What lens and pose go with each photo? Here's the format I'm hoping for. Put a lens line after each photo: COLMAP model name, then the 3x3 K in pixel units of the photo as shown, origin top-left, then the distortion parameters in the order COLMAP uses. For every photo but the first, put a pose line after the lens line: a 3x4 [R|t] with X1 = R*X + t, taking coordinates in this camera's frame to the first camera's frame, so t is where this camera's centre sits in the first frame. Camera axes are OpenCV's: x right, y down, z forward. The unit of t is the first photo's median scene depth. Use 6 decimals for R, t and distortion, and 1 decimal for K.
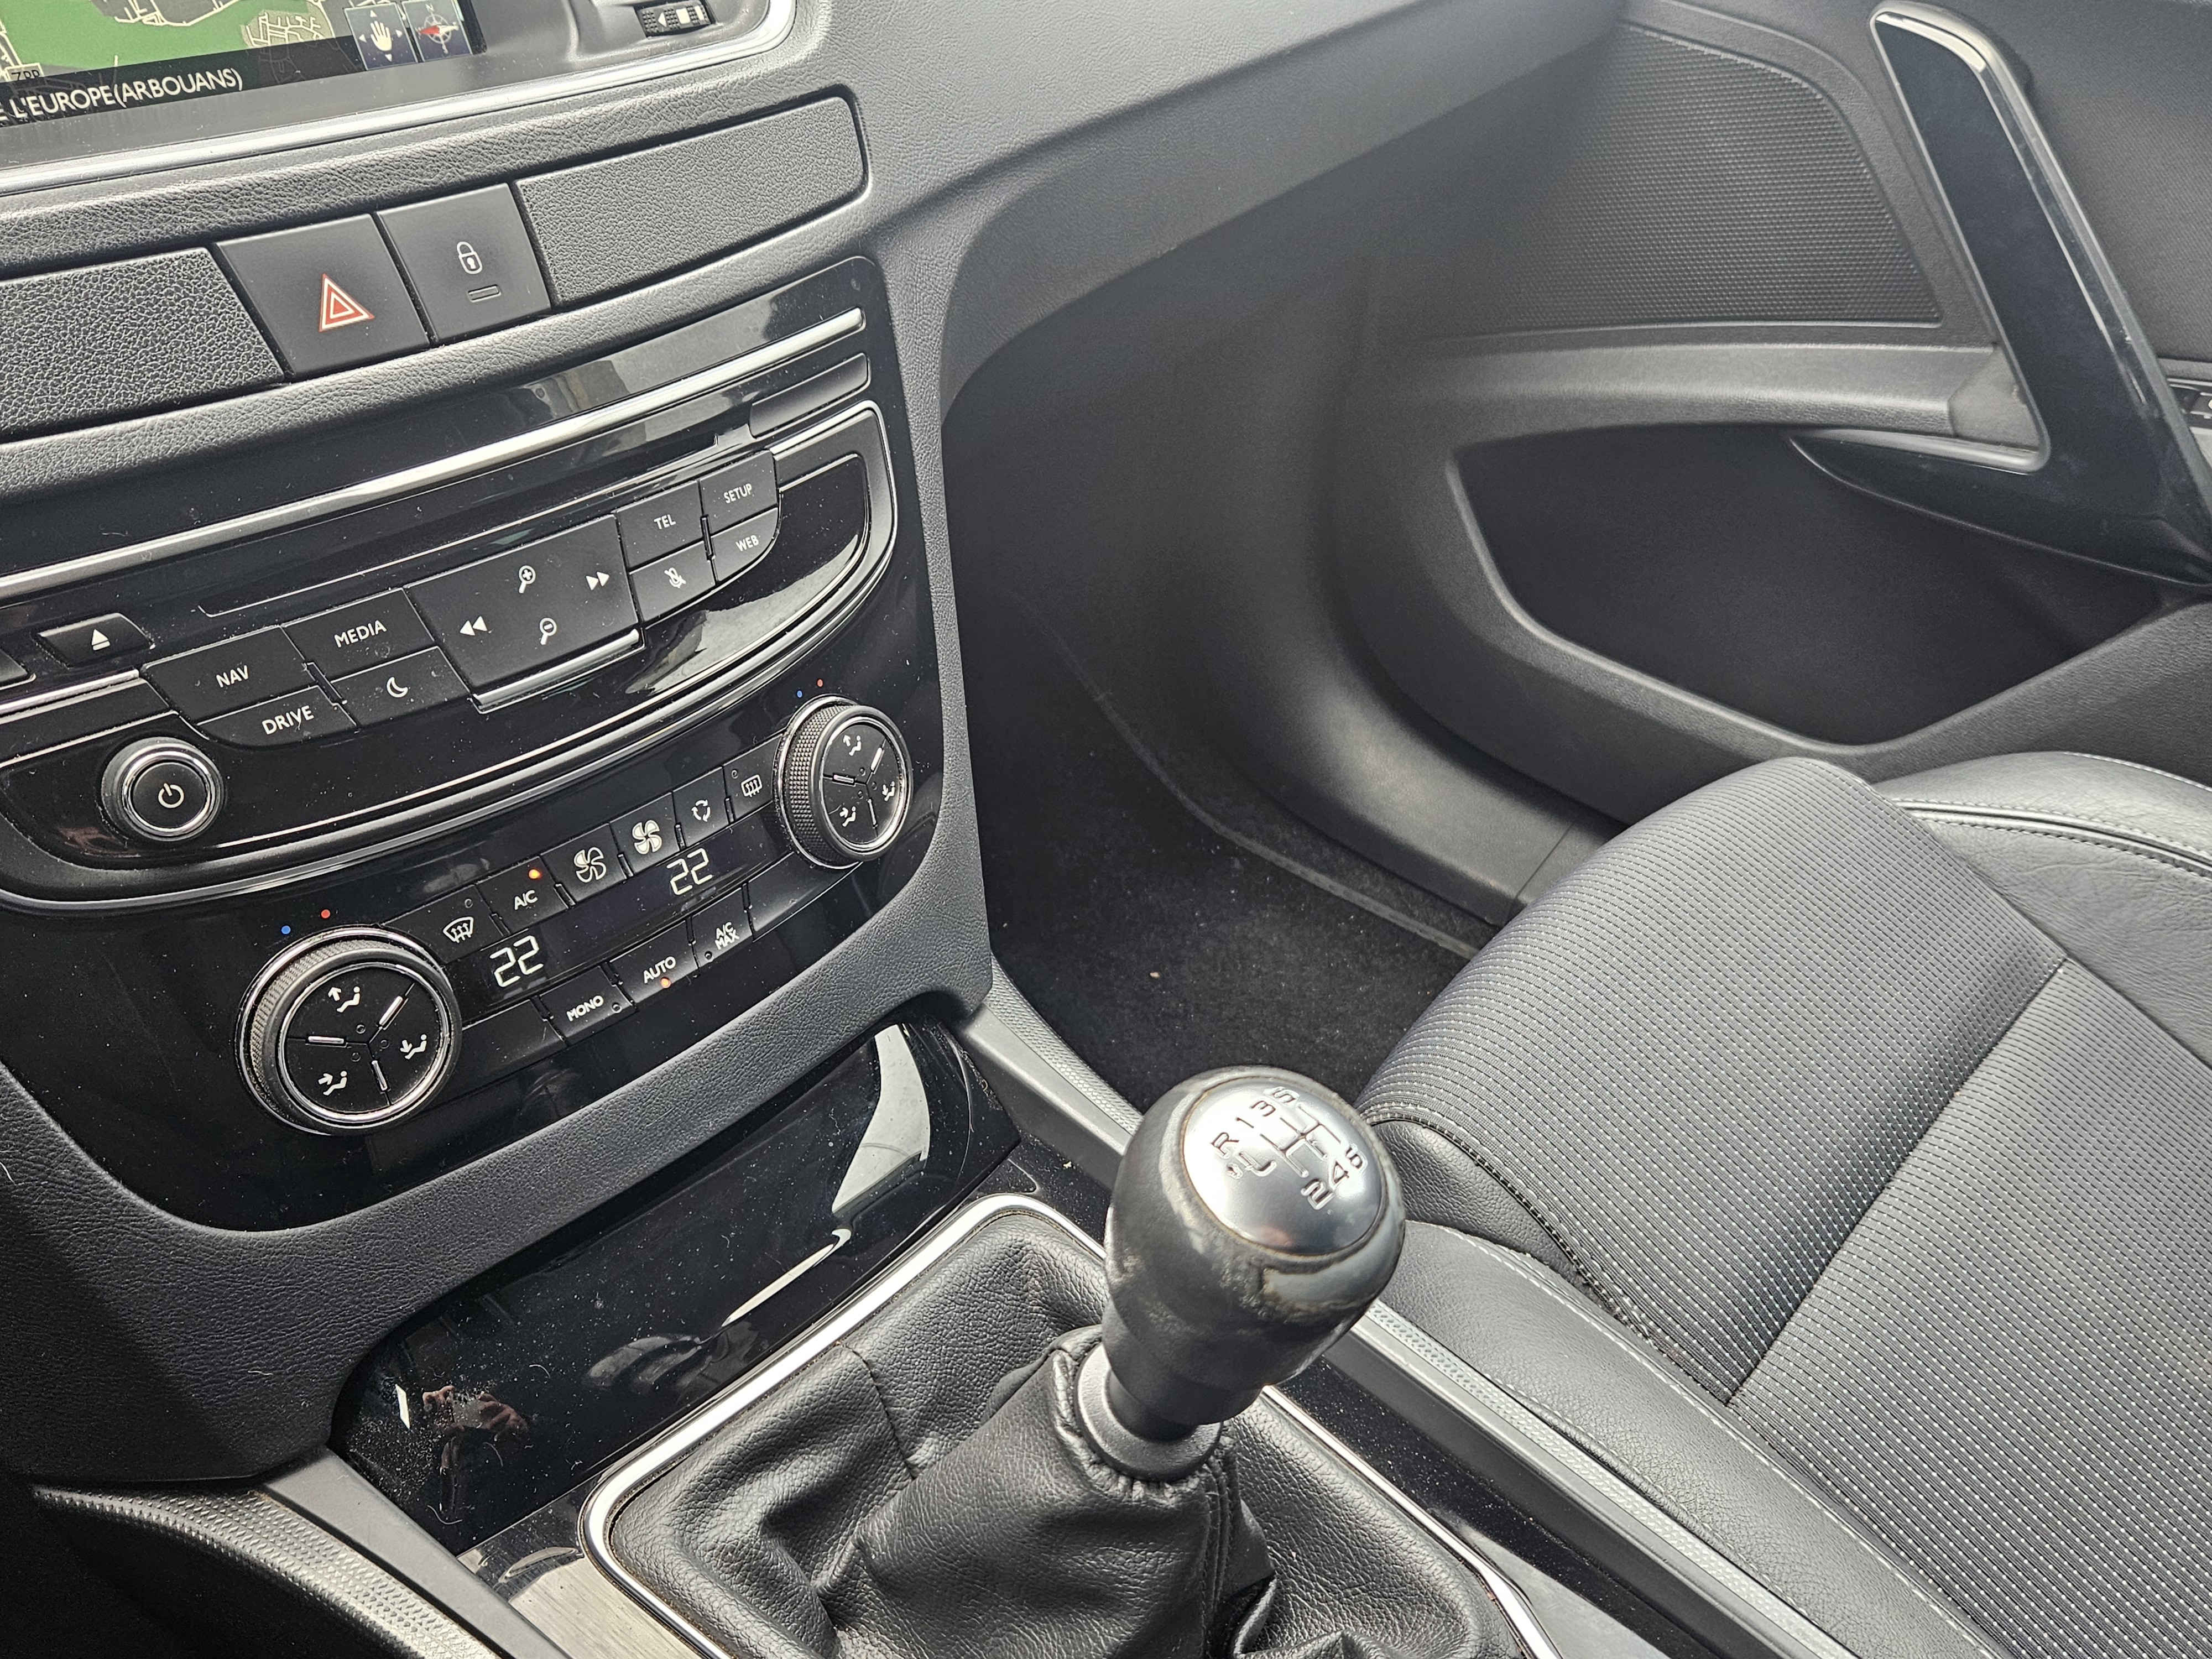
lens RADIAL K [[1963.2, 0, 1138.0], [0, 1963.2, 867.5], [0, 0, 1]] dist [0.012080, -0.019694]
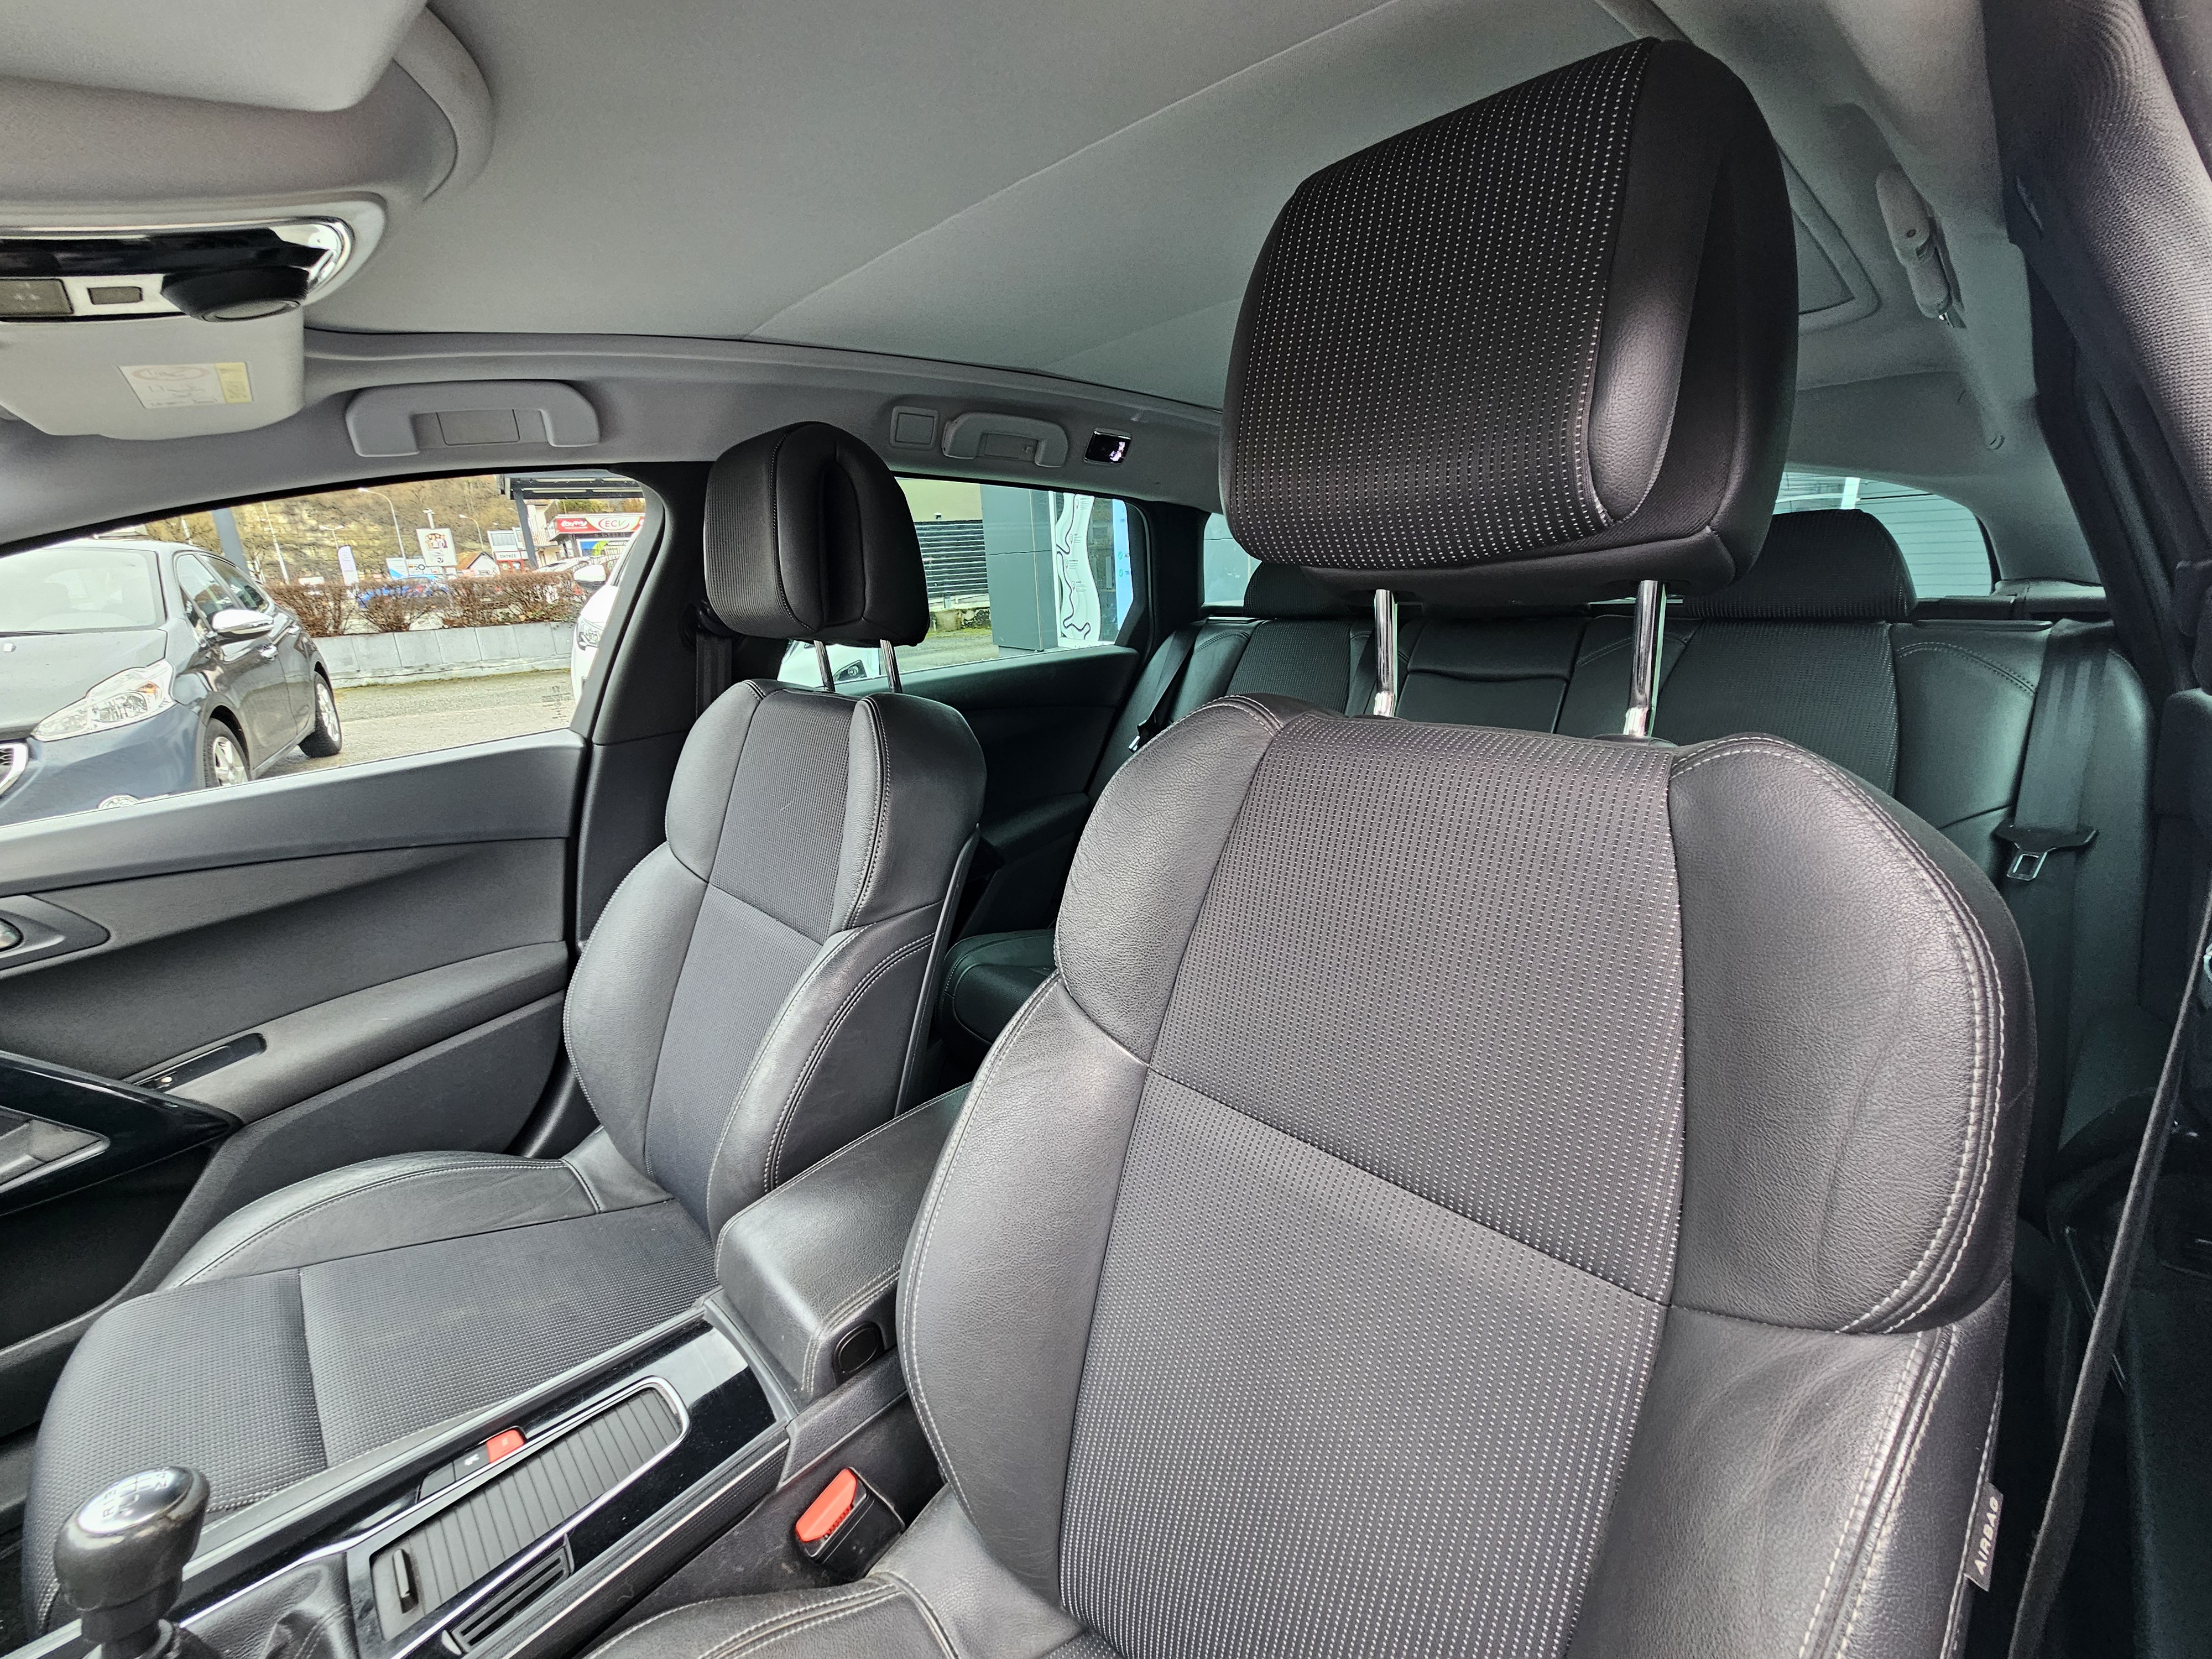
lens RADIAL K [[905.2, 0, 1081.6], [0, 905.2, 829.6], [0, 0, 1]] dist [-0.001088, 0.000898]
pose [[0.107801, -0.361019, 0.926307, -0.473150], [0.627197, 0.747618, 0.218385, 0.002143], [-0.771365, 0.557434, 0.307024, -0.724489]]
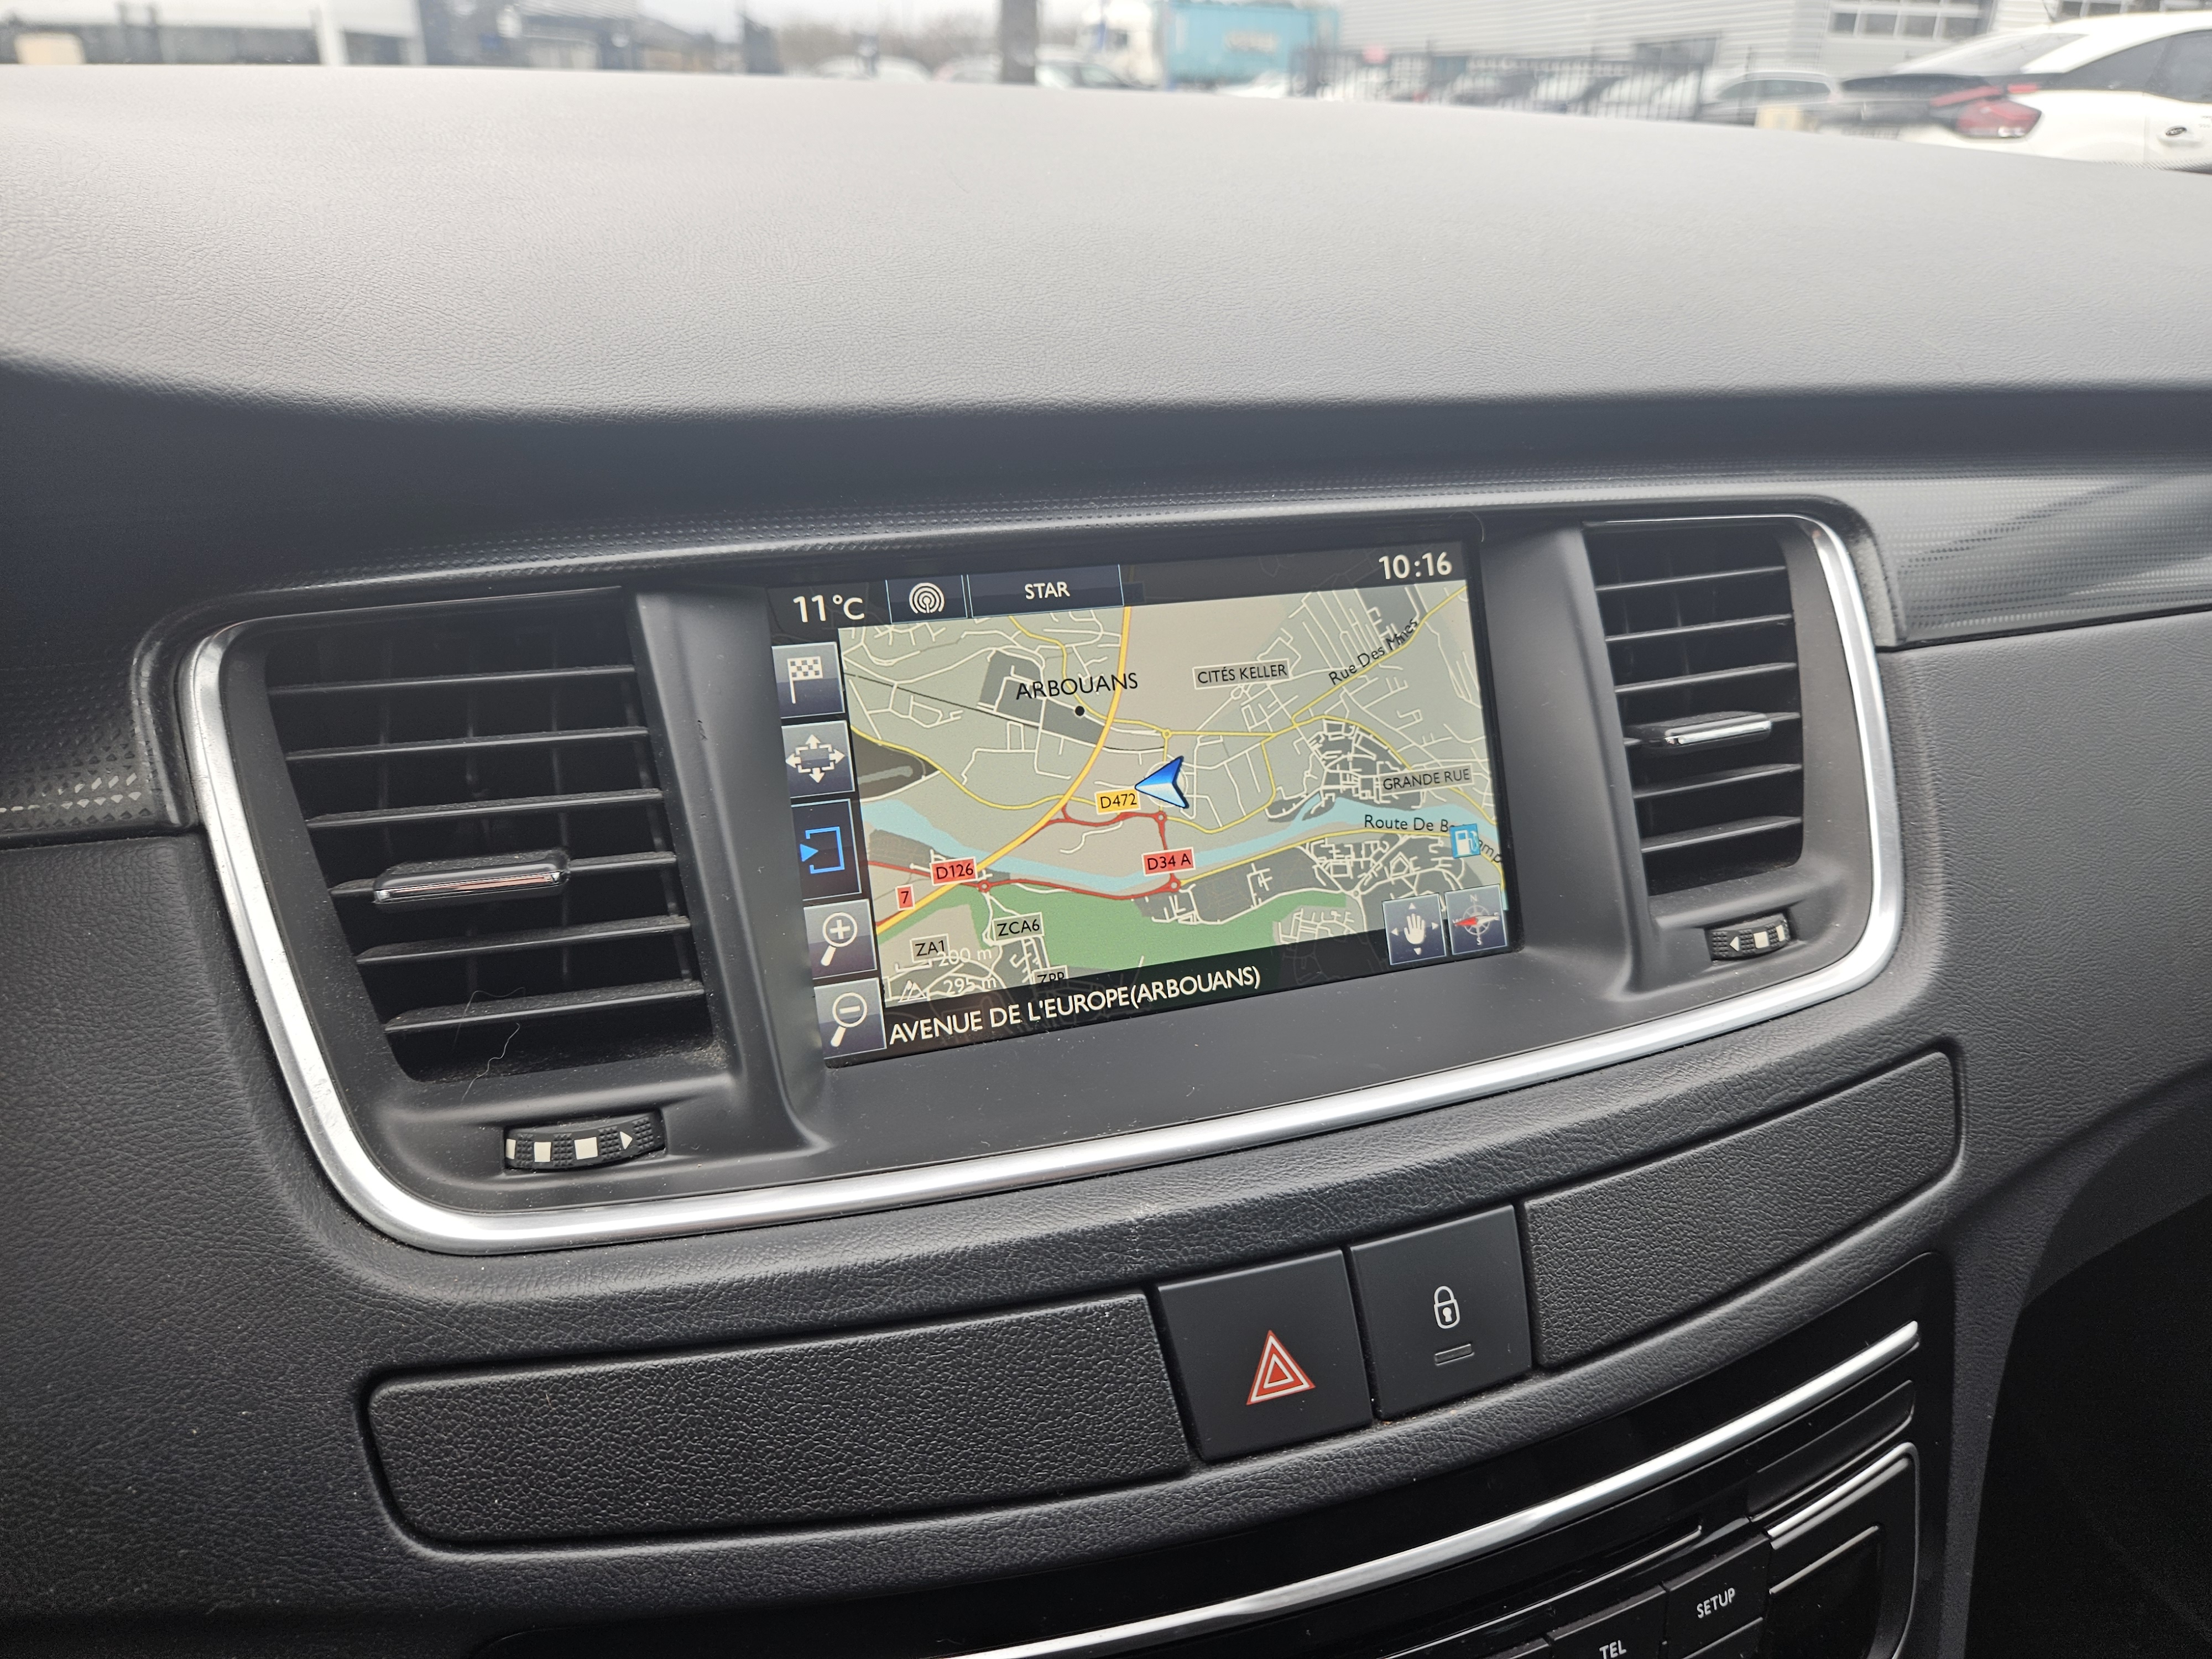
lens RADIAL K [[1480.1, 0, 1133.3], [0, 1480.1, 825.6], [0, 0, 1]] dist [0.058595, -0.044531]
pose [[0.853128, 0.175117, -0.491434, -0.161689], [-0.266564, 0.956055, -0.122075, -0.345002], [0.448461, 0.235144, 0.862317, 0.323565]]
